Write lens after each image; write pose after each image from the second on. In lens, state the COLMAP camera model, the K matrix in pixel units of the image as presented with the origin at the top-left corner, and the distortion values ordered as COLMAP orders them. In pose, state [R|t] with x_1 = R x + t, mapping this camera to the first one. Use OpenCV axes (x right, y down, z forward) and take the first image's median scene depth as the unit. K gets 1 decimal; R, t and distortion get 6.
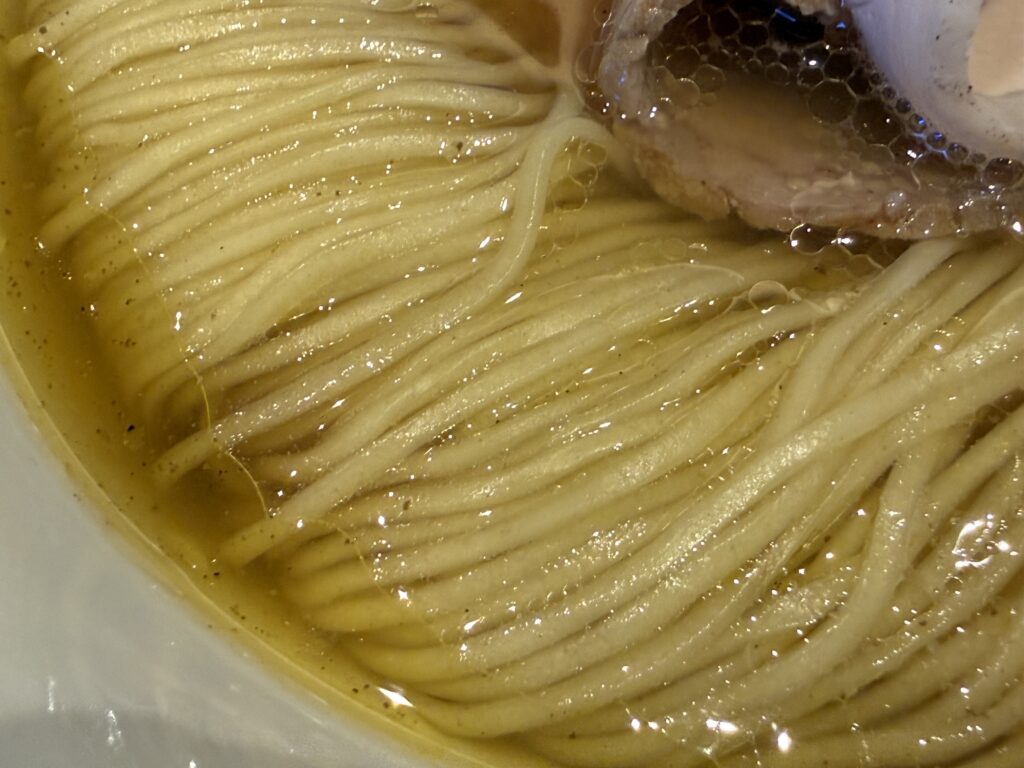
lens RADIAL K [[1182.0, 0, 457.8], [0, 1182.0, 403.0], [0, 0, 1]] dist [0.011690, 0.000000]
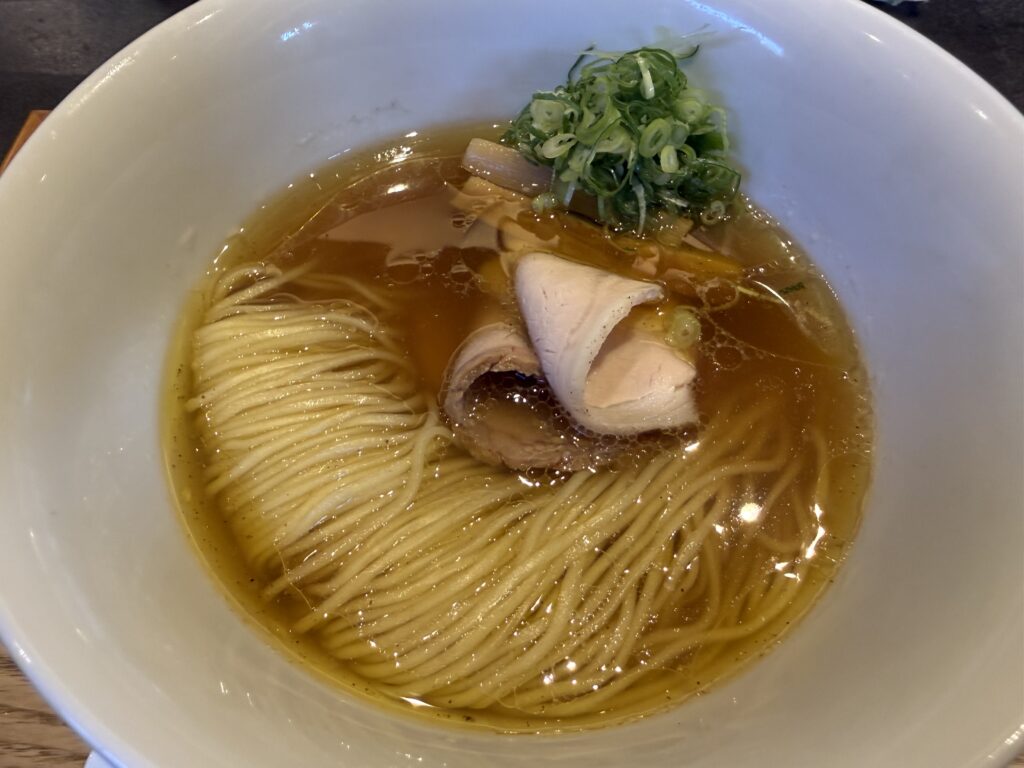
lens RADIAL K [[735.3, 0, 473.4], [0, 735.3, 391.9], [0, 0, 1]] dist [0.010952, -0.023133]
pose [[0.995243, -0.066993, 0.070738, 0.081852], [0.075624, 0.988967, -0.127380, -0.123599], [-0.061424, 0.132124, 0.989328, -0.522053]]
